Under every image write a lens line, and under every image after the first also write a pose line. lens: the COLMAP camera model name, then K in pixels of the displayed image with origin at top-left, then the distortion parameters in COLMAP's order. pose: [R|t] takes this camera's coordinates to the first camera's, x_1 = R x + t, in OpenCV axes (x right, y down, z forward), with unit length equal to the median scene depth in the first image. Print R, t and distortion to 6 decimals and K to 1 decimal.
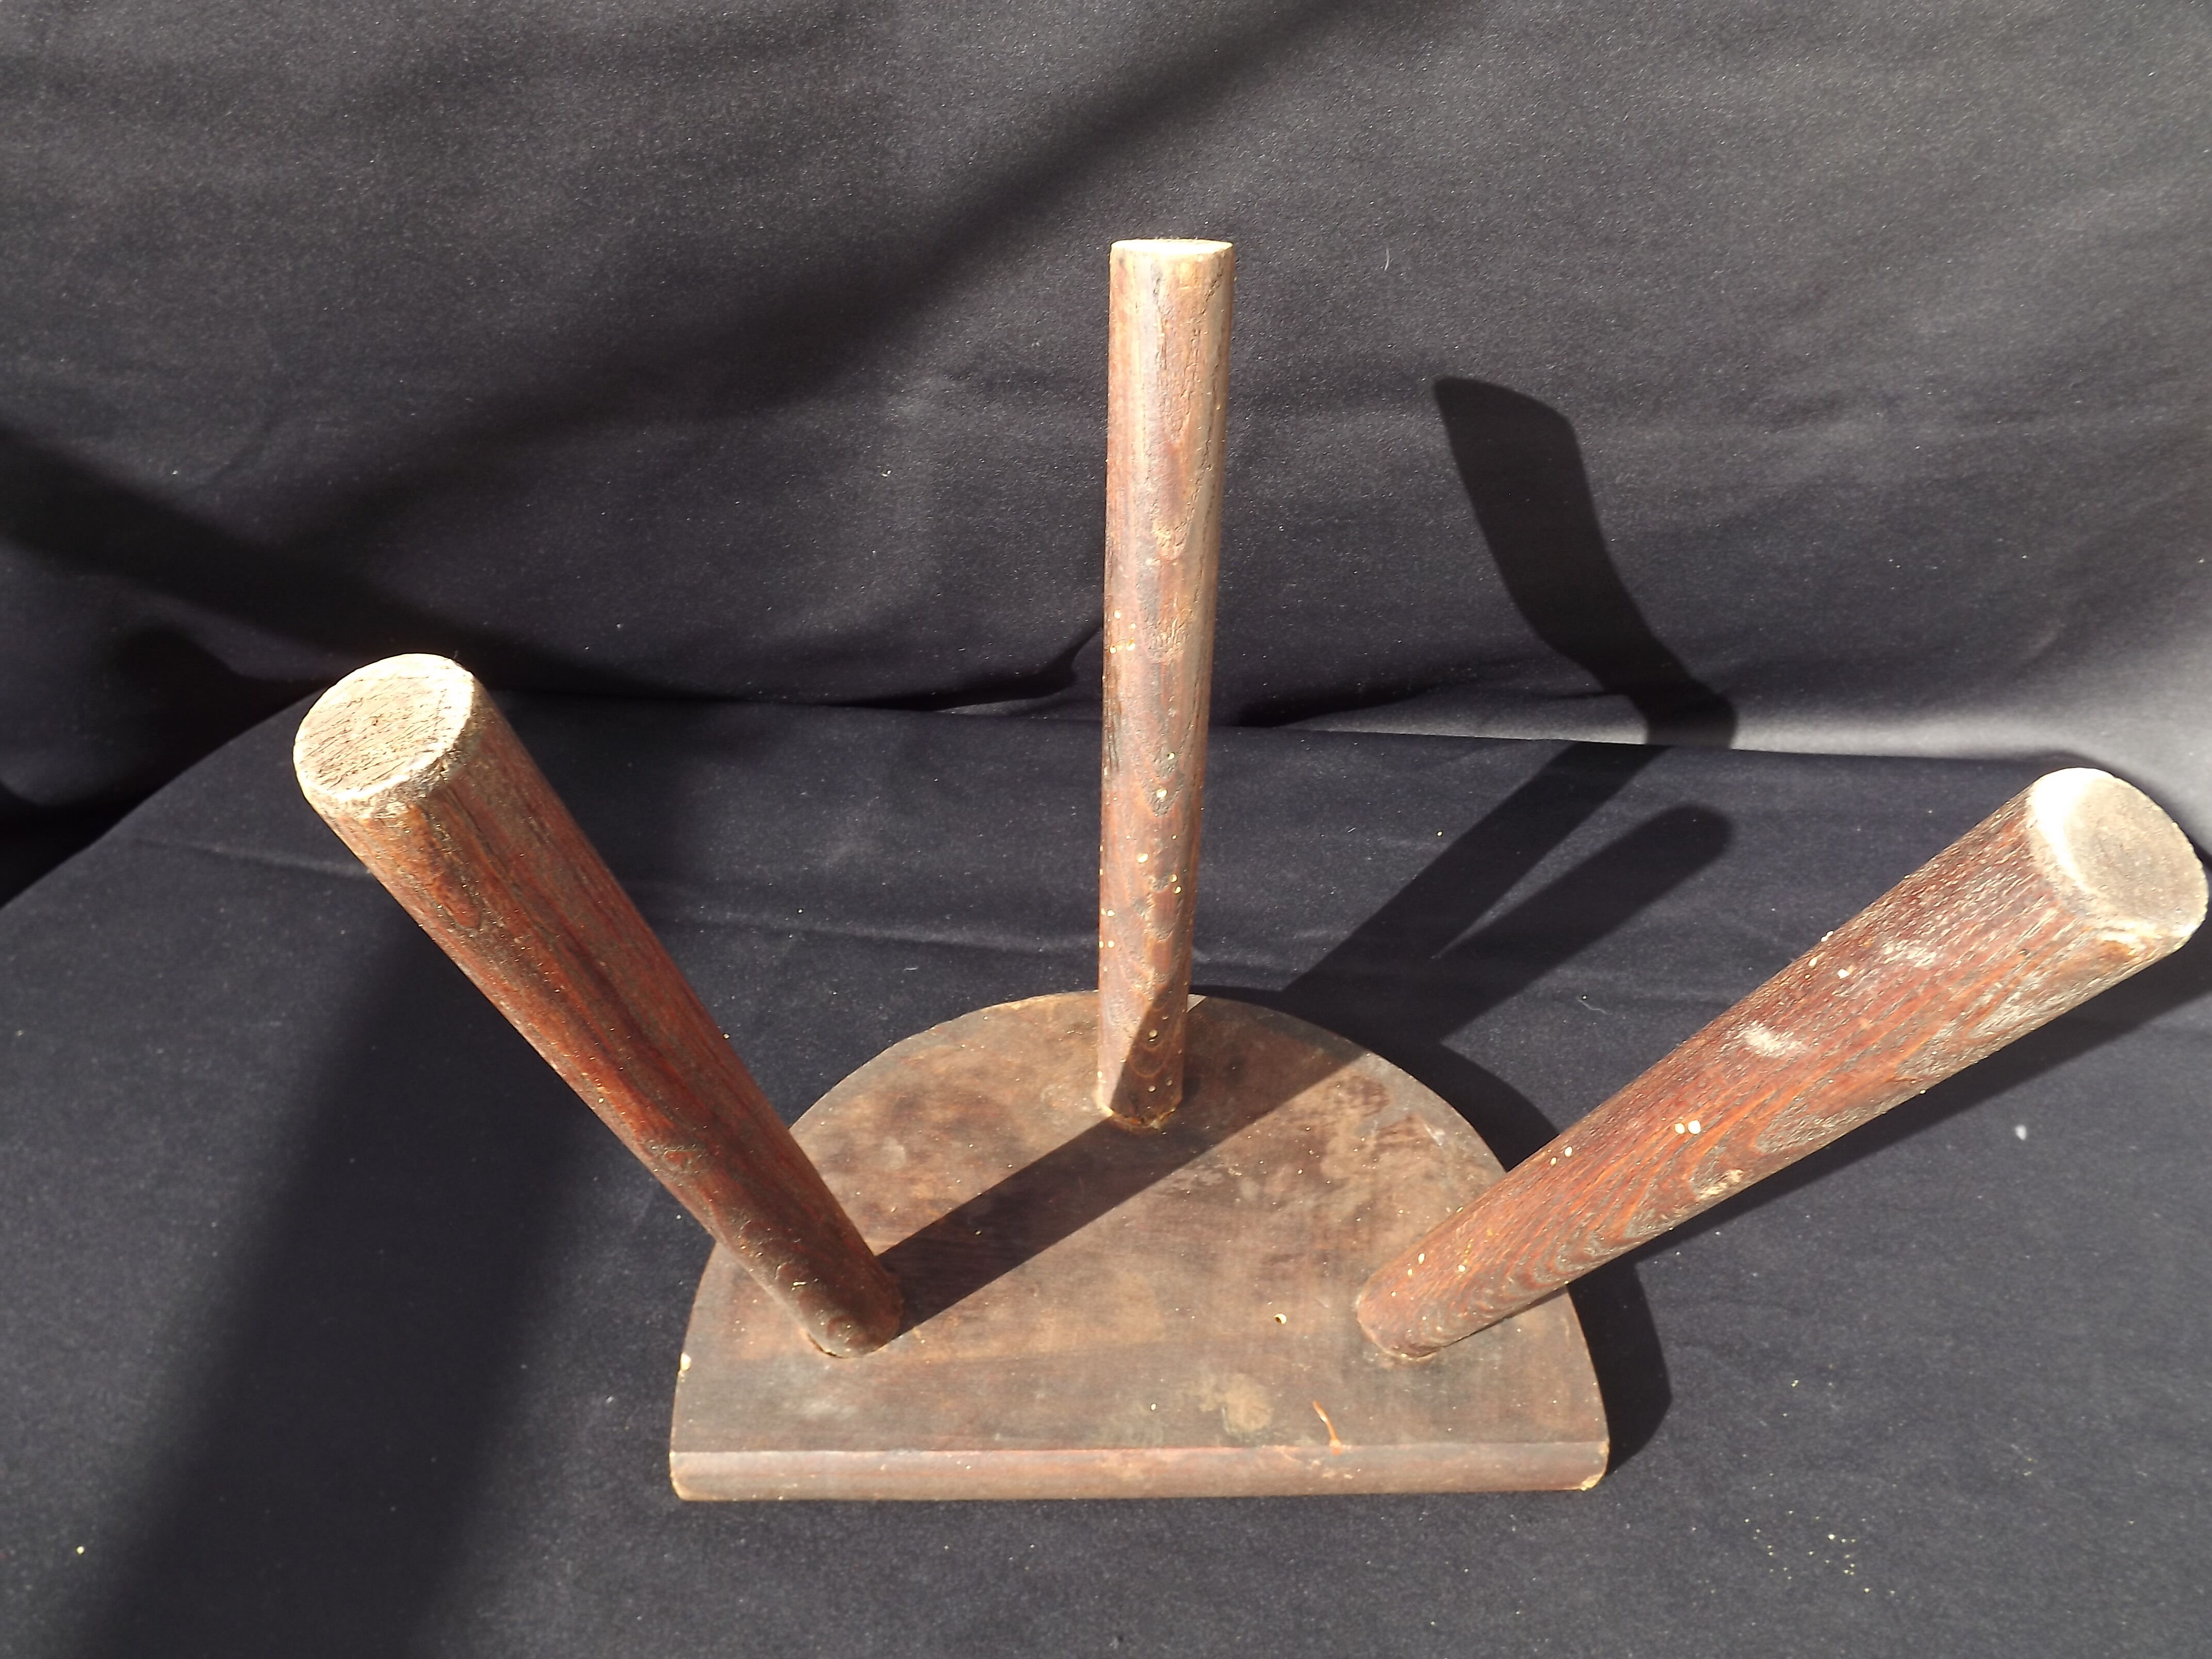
lens RADIAL K [[1641.6, 0, 1095.7], [0, 1641.6, 789.0], [0, 0, 1]] dist [-0.065052, 0.024421]
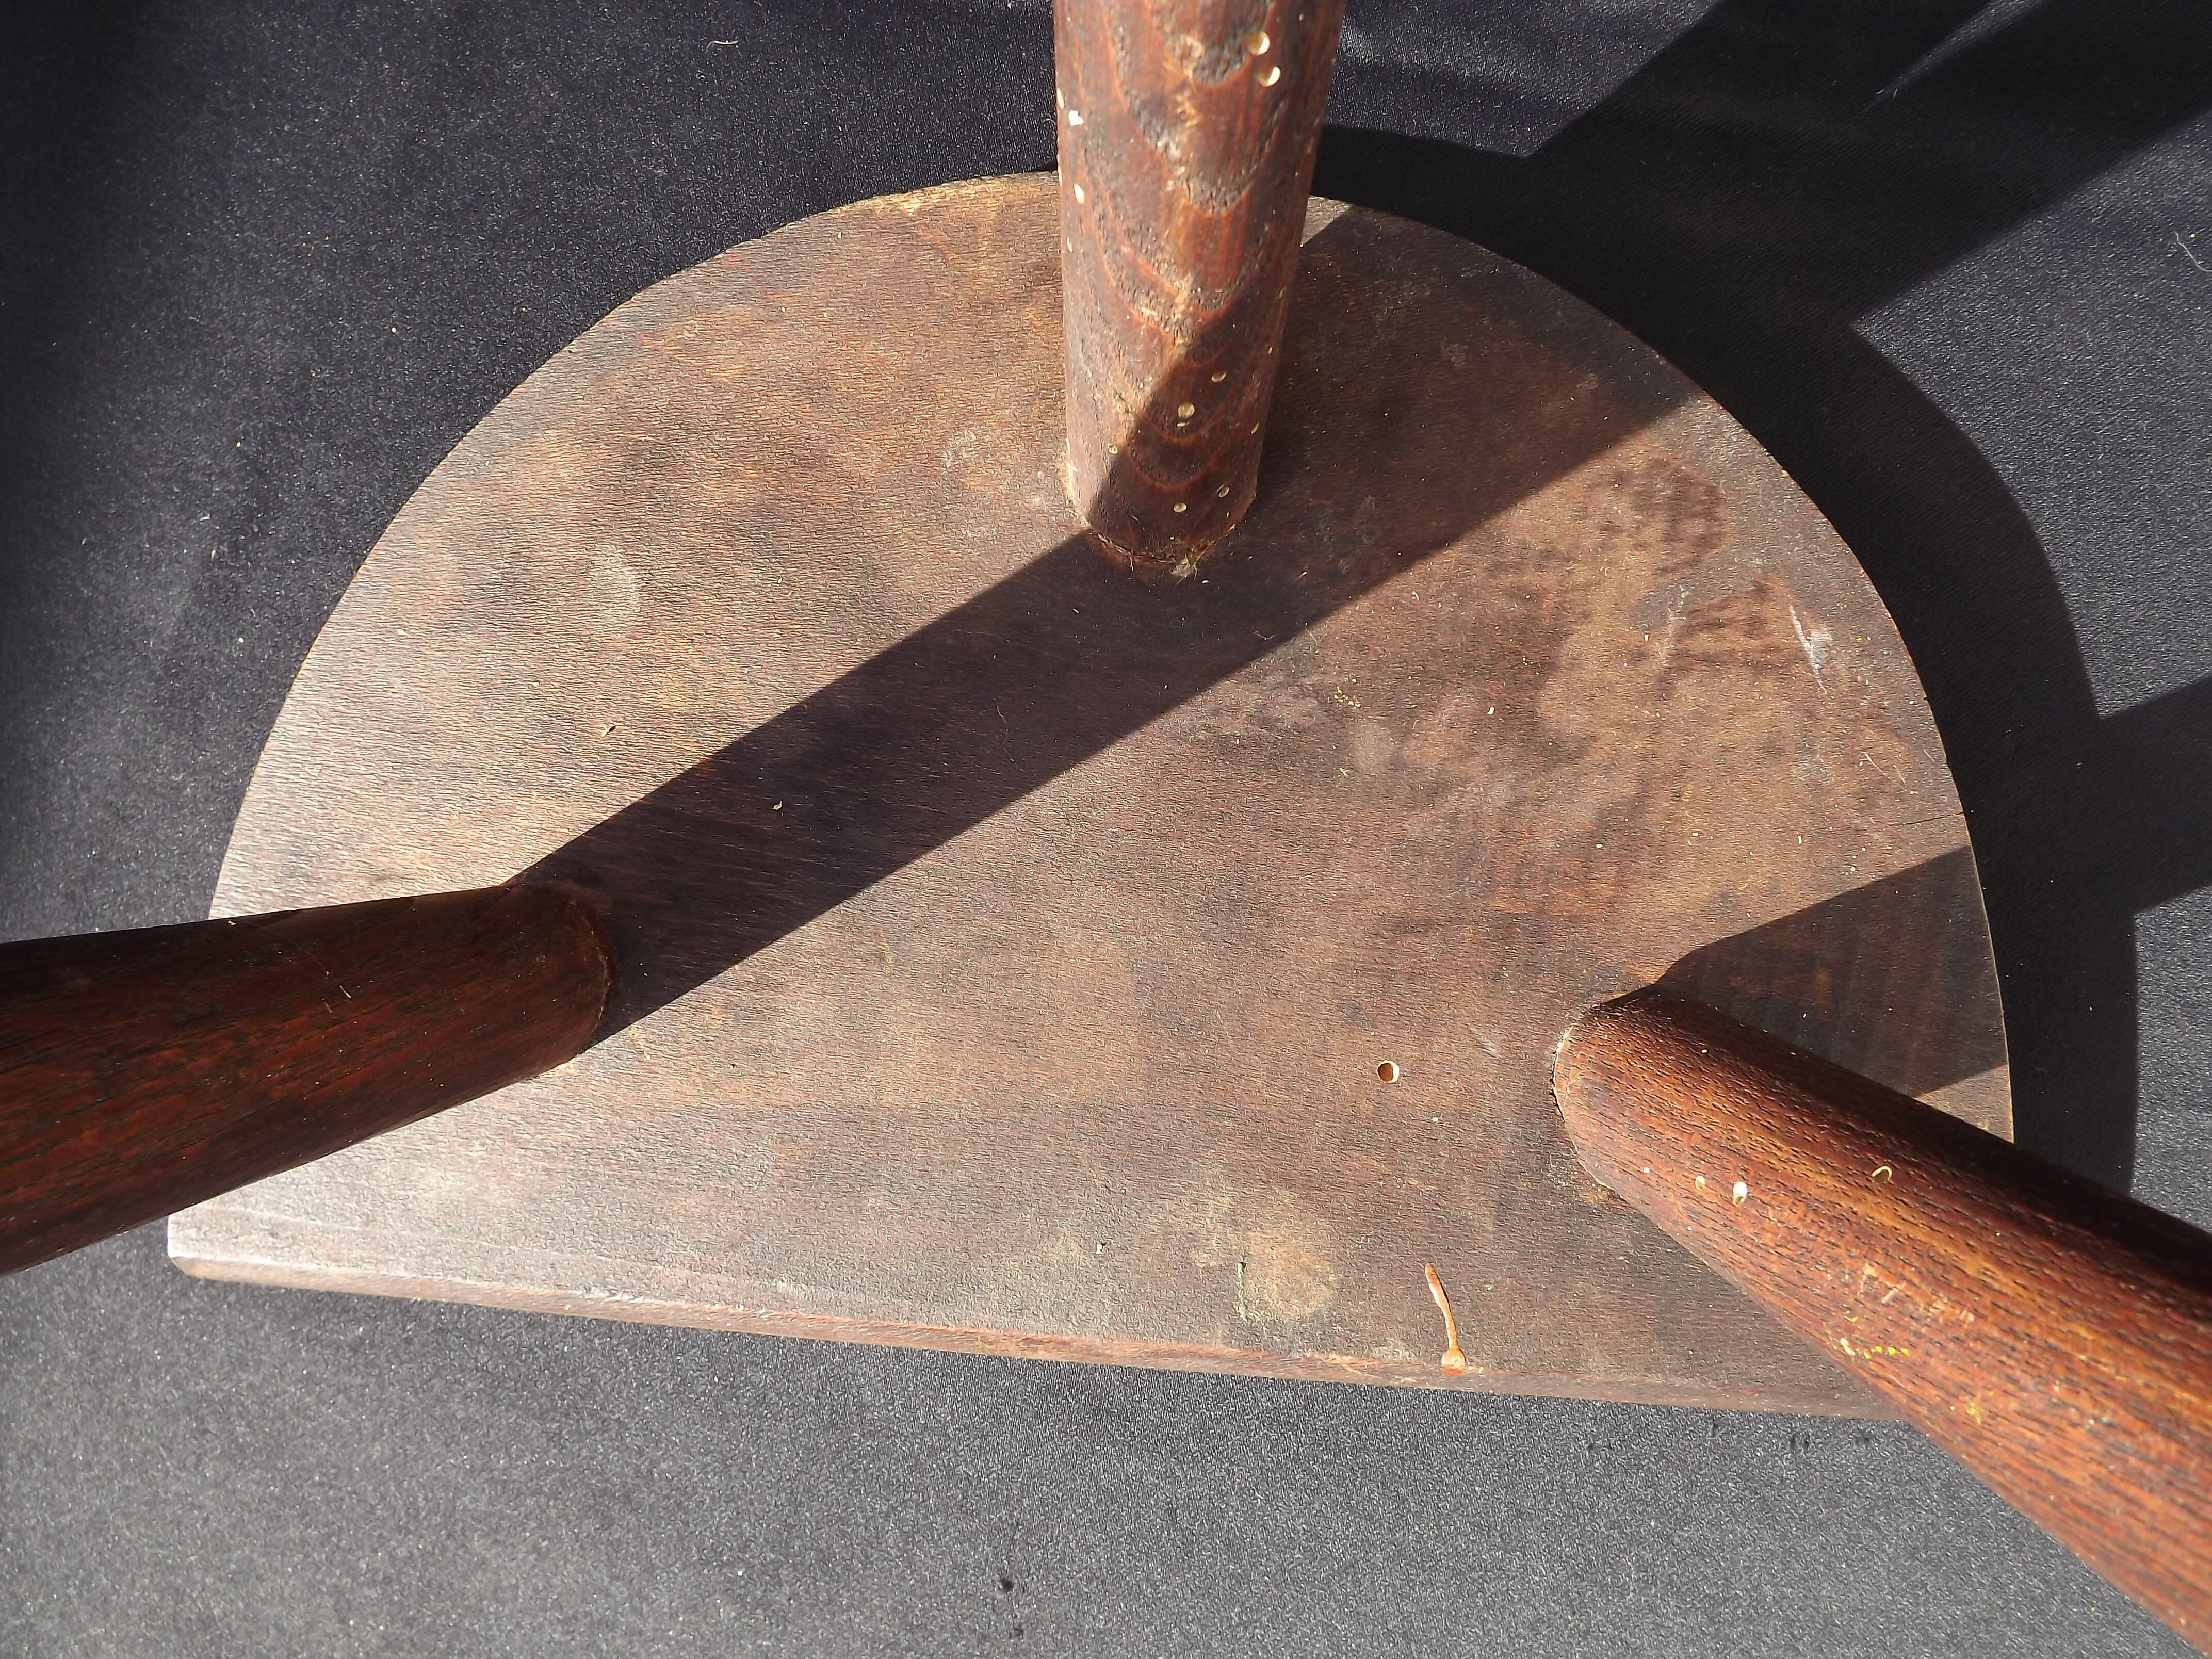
lens RADIAL K [[1641.6, 0, 1116.3], [0, 1641.6, 829.3], [0, 0, 1]] dist [-0.065052, 0.024421]
pose [[0.994525, 0.092279, -0.049043, 0.046919], [-0.035208, 0.737739, 0.674167, -0.043121], [0.098393, -0.668749, 0.736948, 0.633394]]
